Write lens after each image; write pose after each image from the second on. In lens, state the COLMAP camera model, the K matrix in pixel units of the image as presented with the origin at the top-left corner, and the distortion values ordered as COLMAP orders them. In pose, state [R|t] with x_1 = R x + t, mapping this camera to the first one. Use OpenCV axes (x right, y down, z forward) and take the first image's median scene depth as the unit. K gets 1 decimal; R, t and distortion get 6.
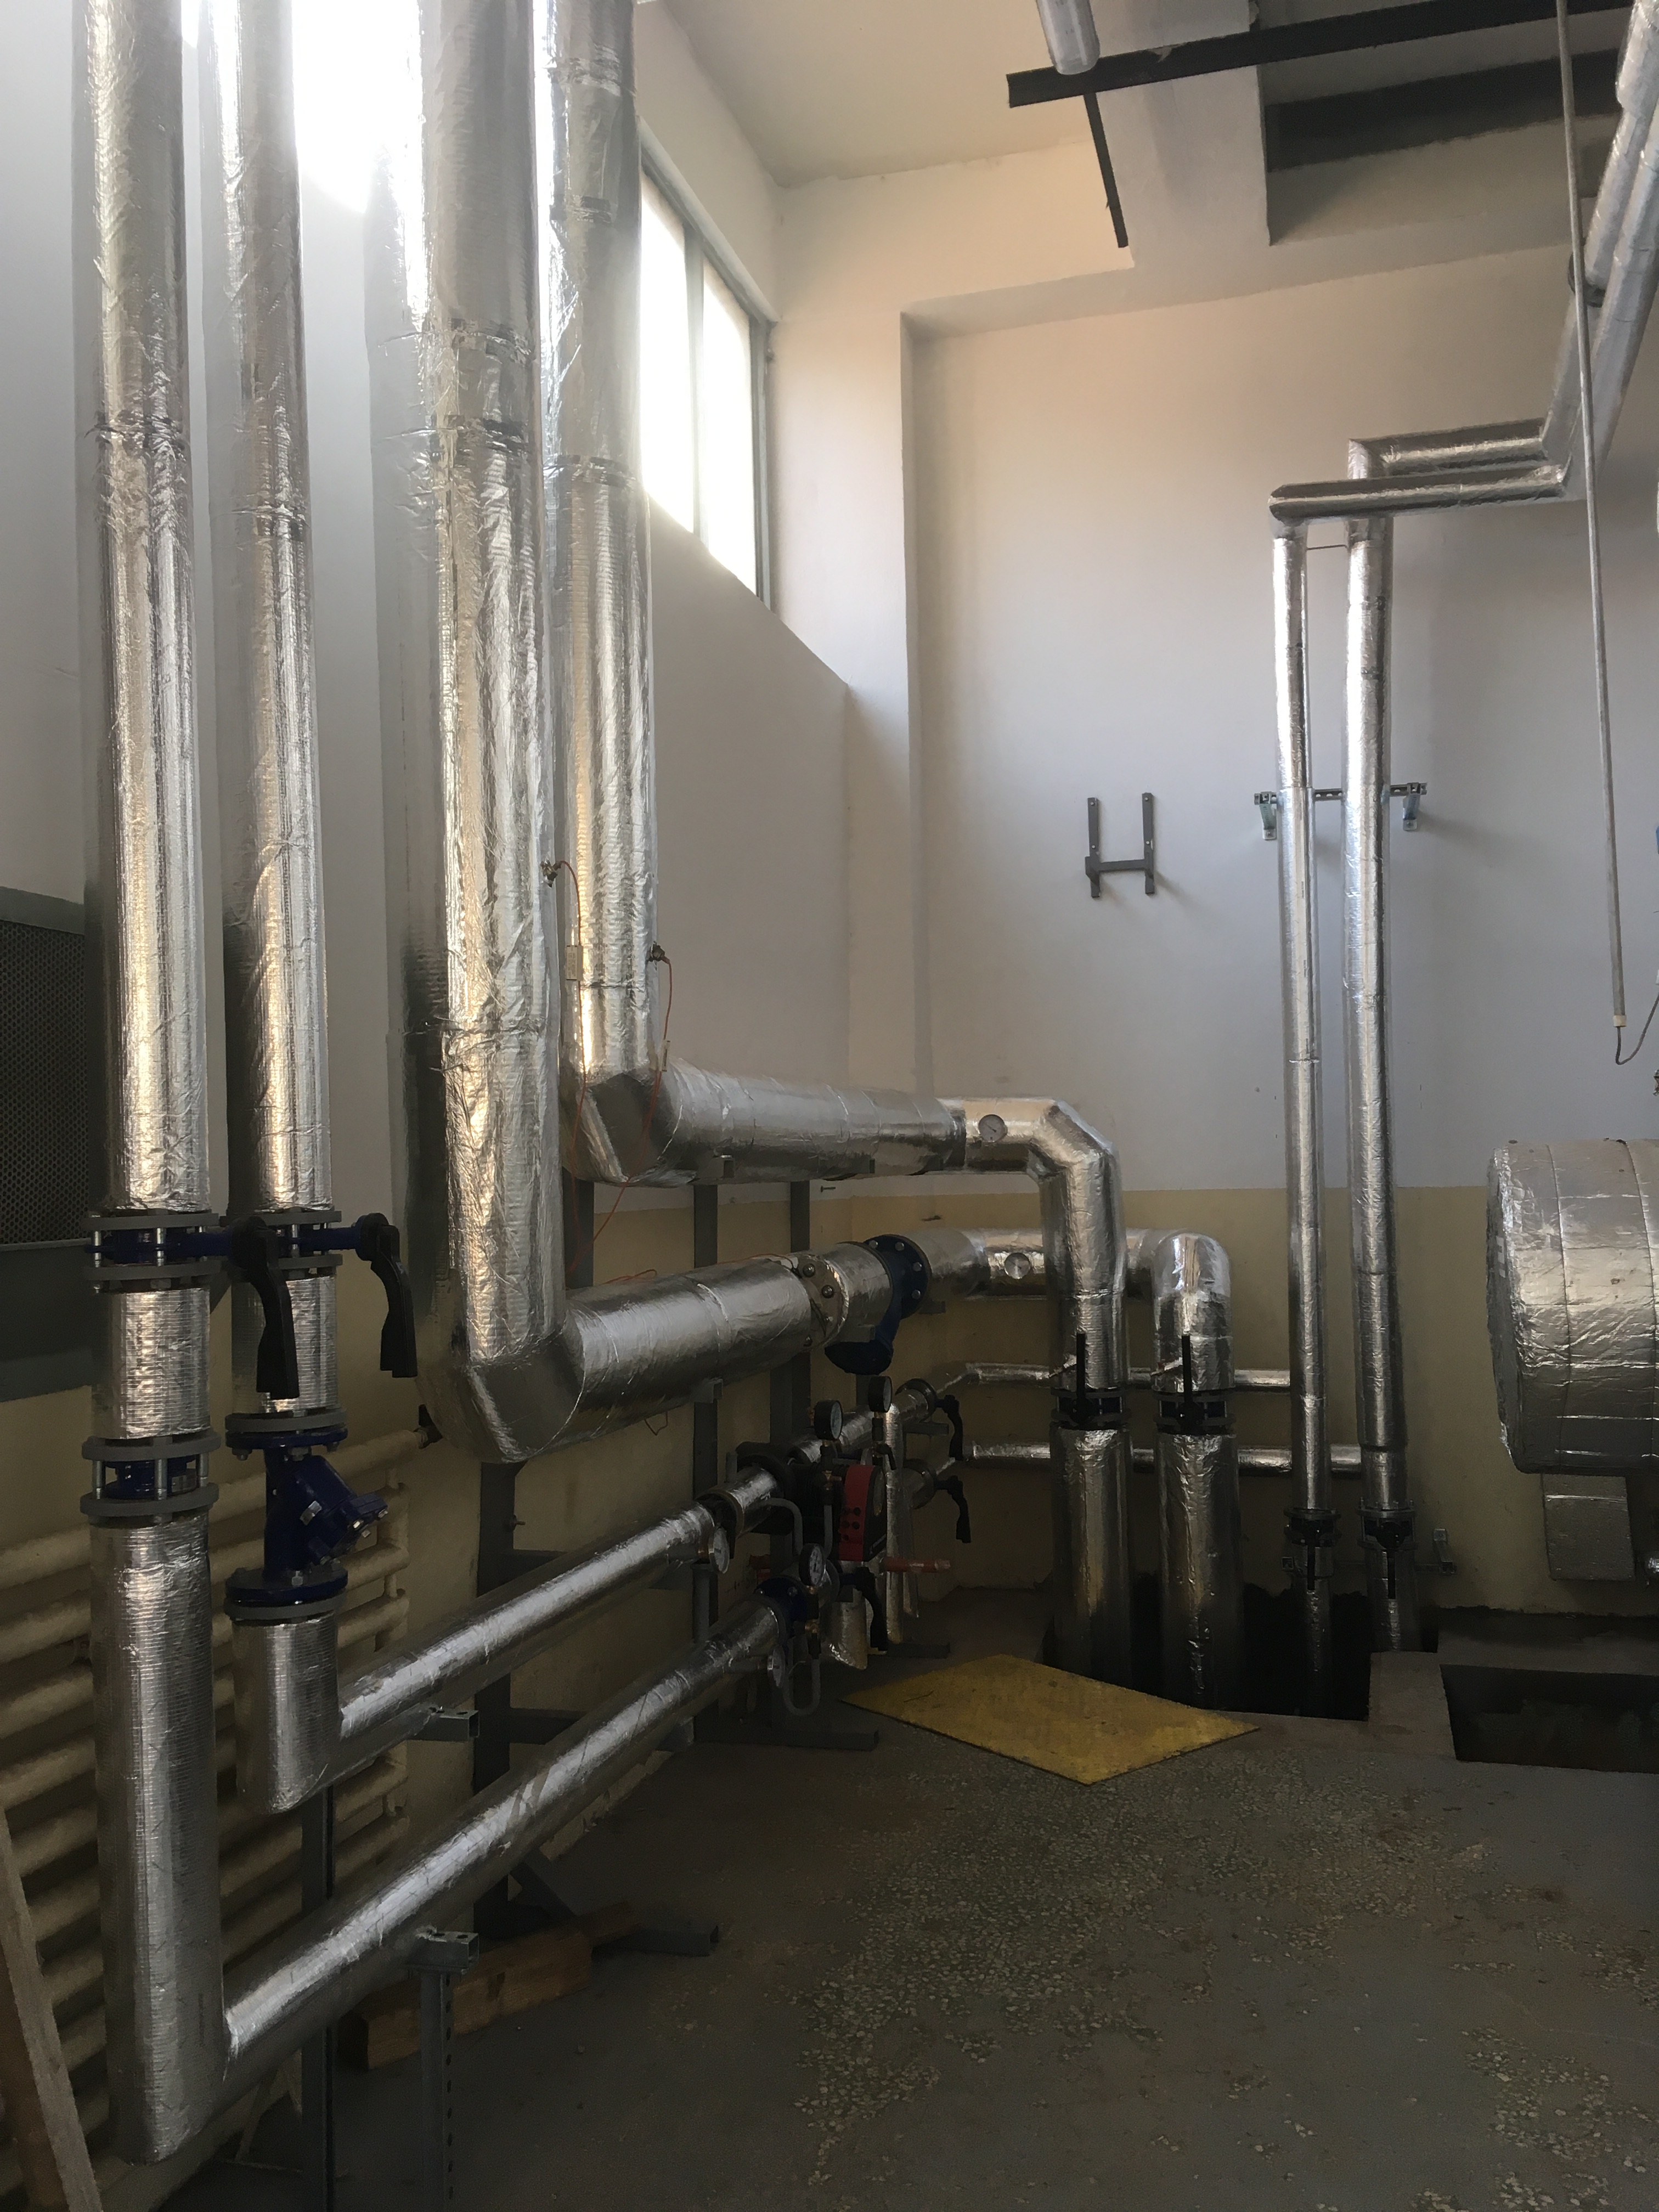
lens RADIAL K [[1875.5, 0, 827.1], [0, 1875.5, 1110.6], [0, 0, 1]] dist [0.066385, -0.002080]
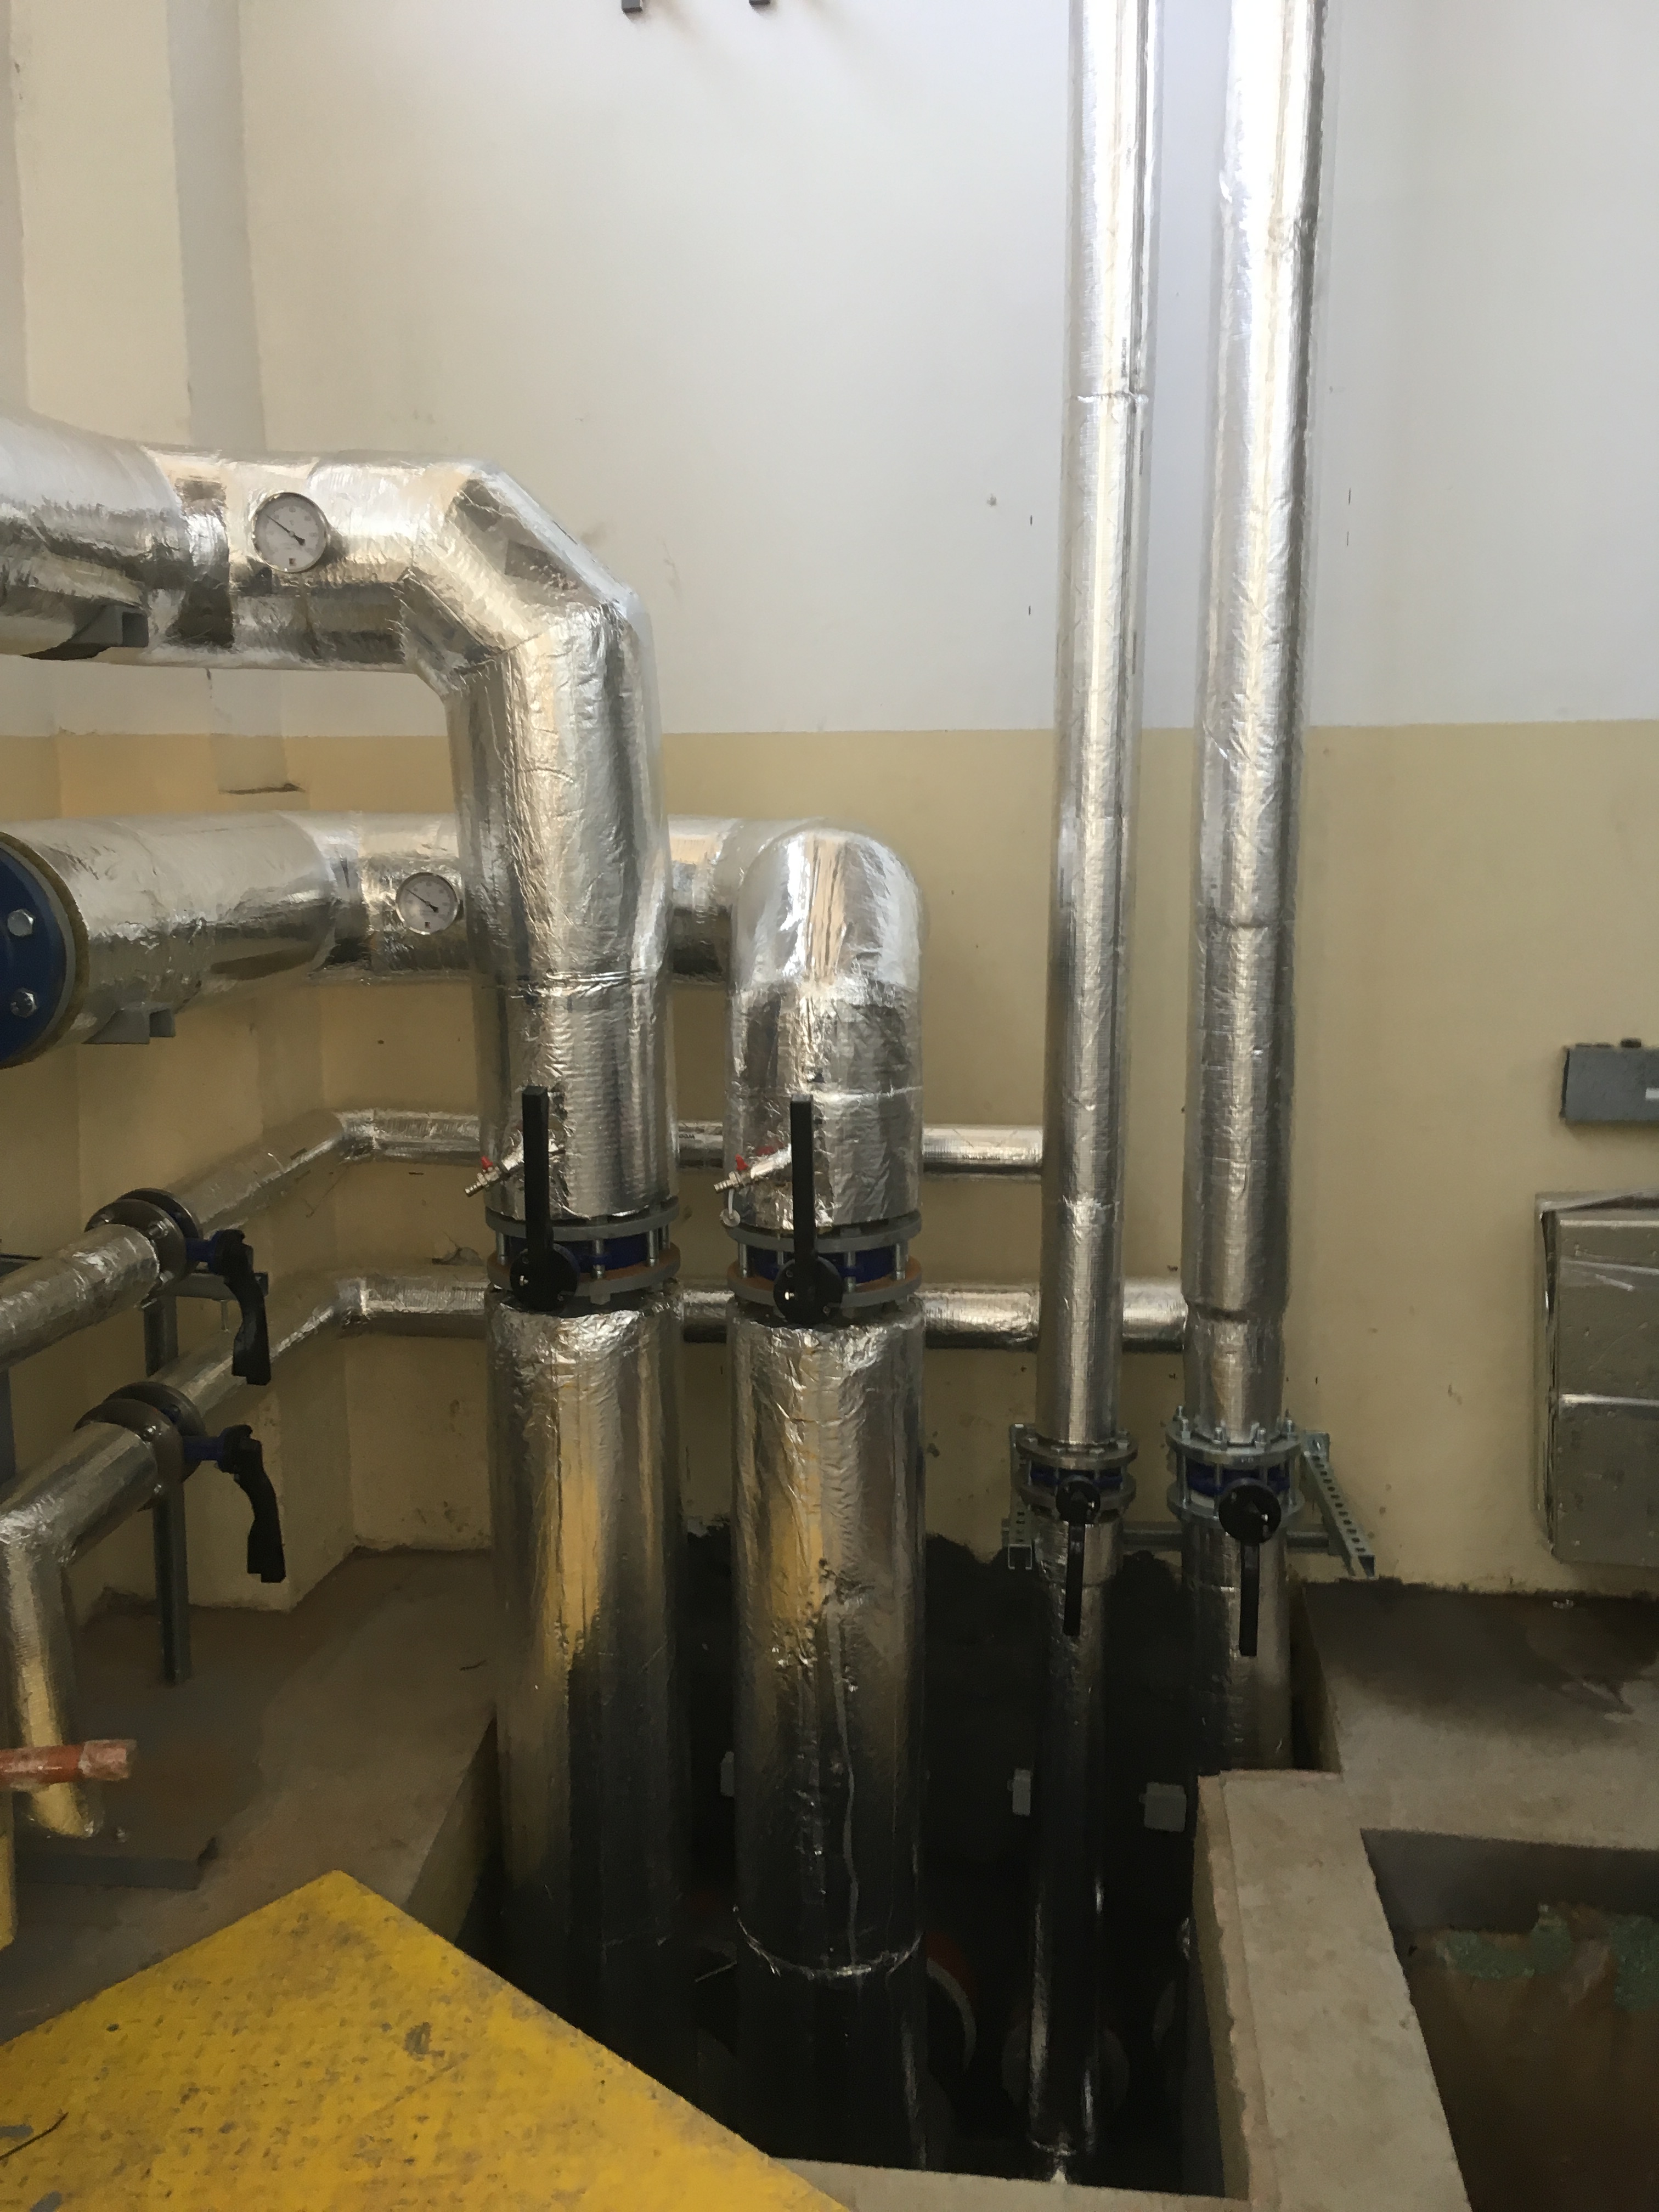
lens RADIAL K [[1875.5, 0, 827.1], [0, 1875.5, 1110.6], [0, 0, 1]] dist [0.066385, -0.002080]
pose [[0.987045, -0.018109, 0.159418, 0.127773], [-0.017111, 0.976061, 0.216823, 0.036633], [-0.159528, -0.216742, 0.963106, 0.597660]]
